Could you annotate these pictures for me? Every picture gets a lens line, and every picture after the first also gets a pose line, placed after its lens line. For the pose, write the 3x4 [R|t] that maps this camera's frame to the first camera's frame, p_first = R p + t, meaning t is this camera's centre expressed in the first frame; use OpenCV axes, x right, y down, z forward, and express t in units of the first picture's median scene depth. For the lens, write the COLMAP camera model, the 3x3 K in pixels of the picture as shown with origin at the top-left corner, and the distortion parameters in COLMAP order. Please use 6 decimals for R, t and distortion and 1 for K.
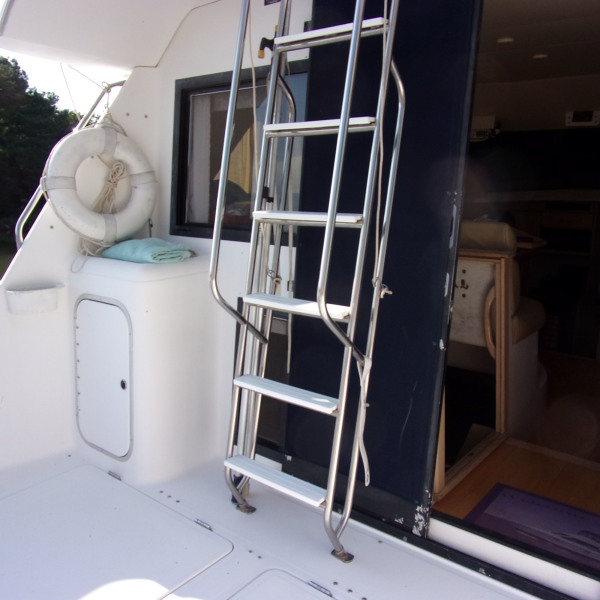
lens RADIAL K [[583.5, 0, 300.0], [0, 583.5, 300.0], [0, 0, 1]] dist [-0.051548, -0.001565]
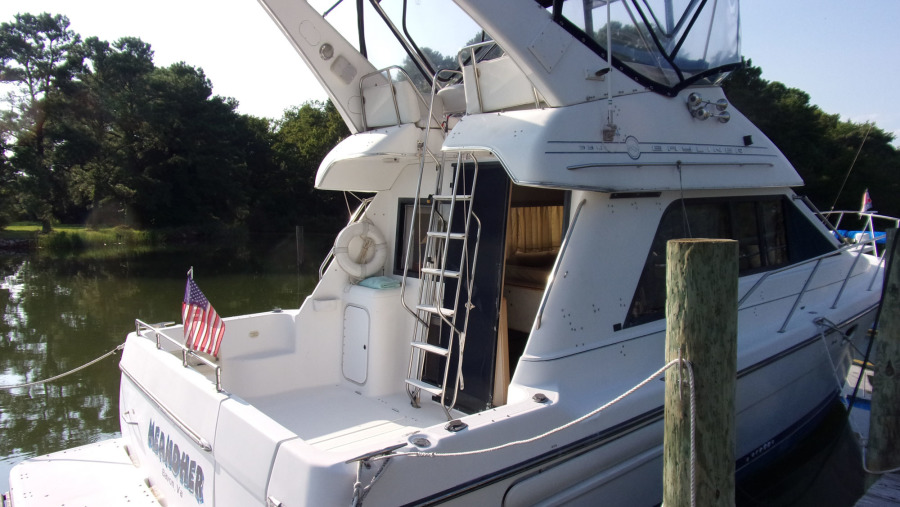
lens RADIAL K [[657.1, 0, 469.0], [0, 657.1, 256.2], [0, 0, 1]] dist [-0.024566, 0.001838]
pose [[0.983329, 0.019777, -0.180756, 0.480007], [-0.039148, 0.993782, -0.104238, 0.052560], [0.177570, 0.109576, 0.977989, -1.265616]]
